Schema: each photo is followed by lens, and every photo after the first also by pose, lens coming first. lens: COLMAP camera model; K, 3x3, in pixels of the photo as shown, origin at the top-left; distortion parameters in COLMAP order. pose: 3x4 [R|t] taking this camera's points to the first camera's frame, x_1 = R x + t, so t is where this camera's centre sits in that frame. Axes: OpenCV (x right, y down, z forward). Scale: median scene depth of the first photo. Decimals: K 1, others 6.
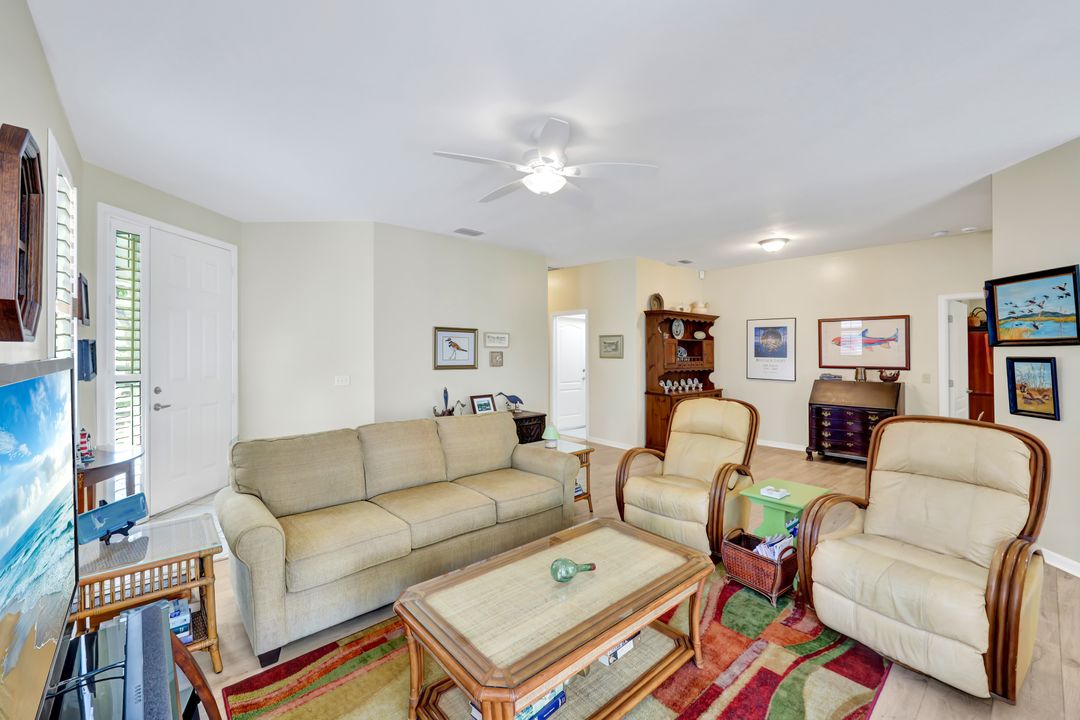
lens RADIAL K [[437.4, 0, 527.1], [0, 437.4, 352.4], [0, 0, 1]] dist [0.001210, 0.000506]
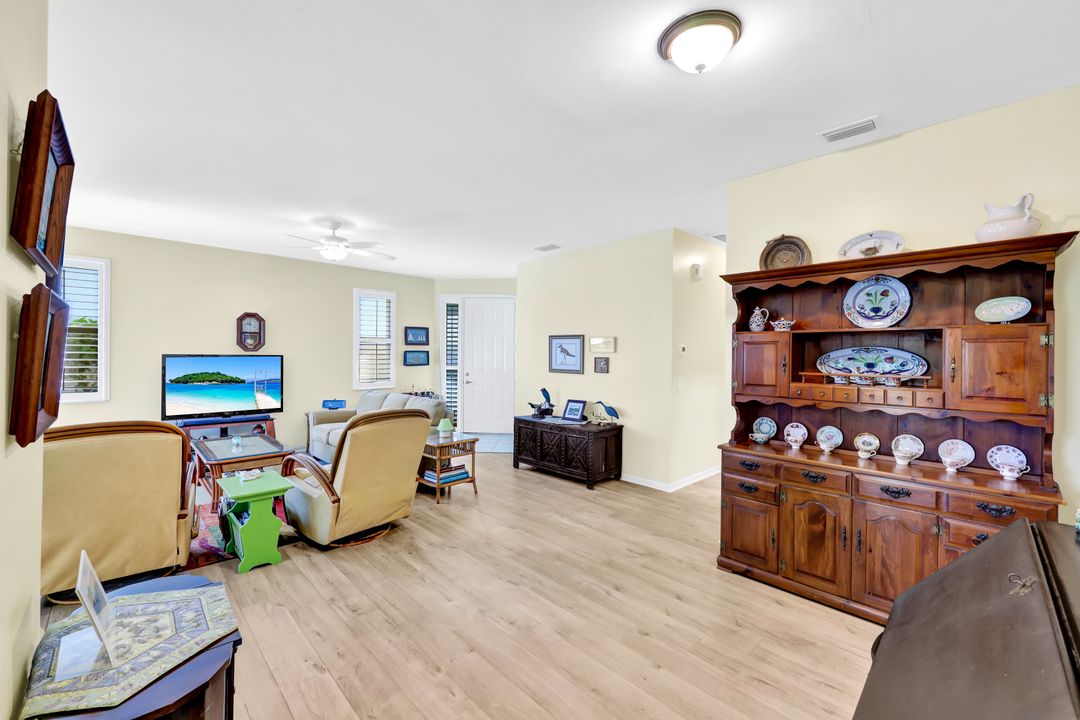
lens RADIAL K [[437.4, 0, 543.6], [0, 437.4, 357.7], [0, 0, 1]] dist [0.001210, 0.000506]
pose [[0.065746, 0.003504, -0.997830, 0.903760], [-0.013186, 0.999910, 0.002643, -0.002084], [0.997749, 0.012984, 0.065786, 0.863315]]
